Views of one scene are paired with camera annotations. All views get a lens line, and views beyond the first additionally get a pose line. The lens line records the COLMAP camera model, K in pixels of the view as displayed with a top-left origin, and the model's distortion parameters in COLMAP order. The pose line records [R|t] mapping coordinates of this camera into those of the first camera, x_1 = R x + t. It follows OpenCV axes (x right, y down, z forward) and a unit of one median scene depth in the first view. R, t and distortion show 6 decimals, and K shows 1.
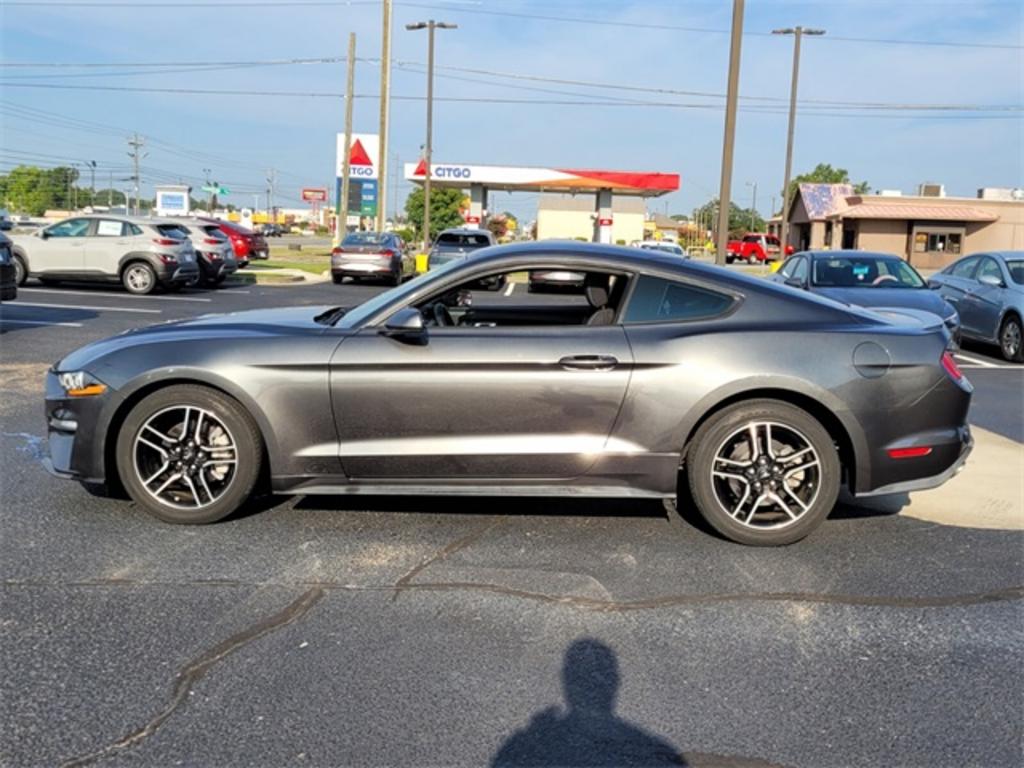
lens RADIAL K [[1020.4, 0, 517.0], [0, 1020.4, 381.4], [0, 0, 1]] dist [0.049587, -0.018980]
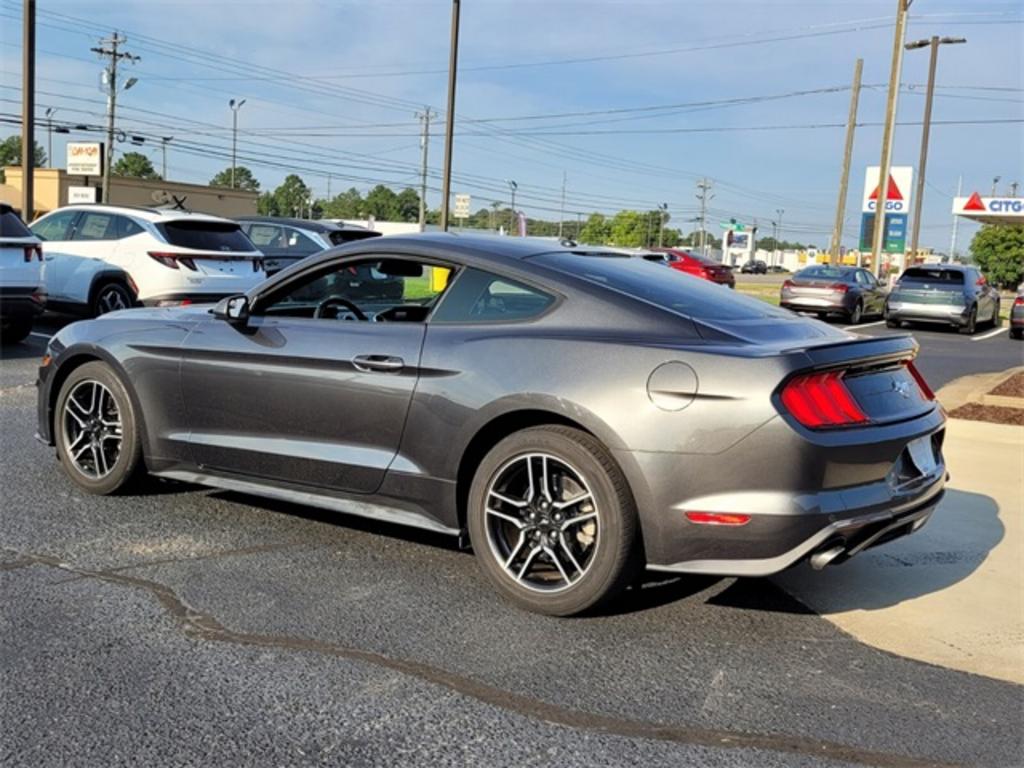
lens RADIAL K [[1020.4, 0, 517.0], [0, 1020.4, 381.4], [0, 0, 1]] dist [0.049587, -0.018980]
pose [[0.860769, 0.076540, -0.503207, 0.081227], [-0.095614, 0.995344, -0.012159, -0.000574], [0.499934, 0.058580, 0.864080, 0.040775]]
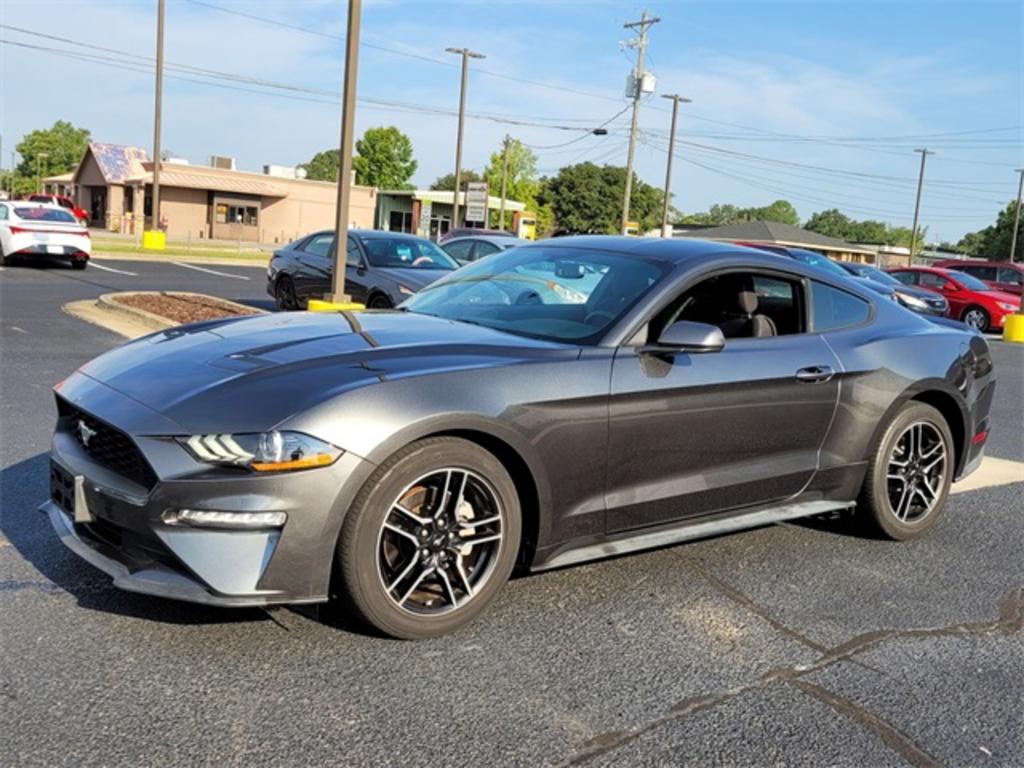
lens RADIAL K [[1020.4, 0, 517.0], [0, 1020.4, 381.4], [0, 0, 1]] dist [0.049587, -0.018980]
pose [[0.766257, -0.058309, 0.639883, -0.099082], [0.037821, 0.998240, 0.045674, -0.008776], [-0.641421, -0.010797, 0.767113, 0.059984]]
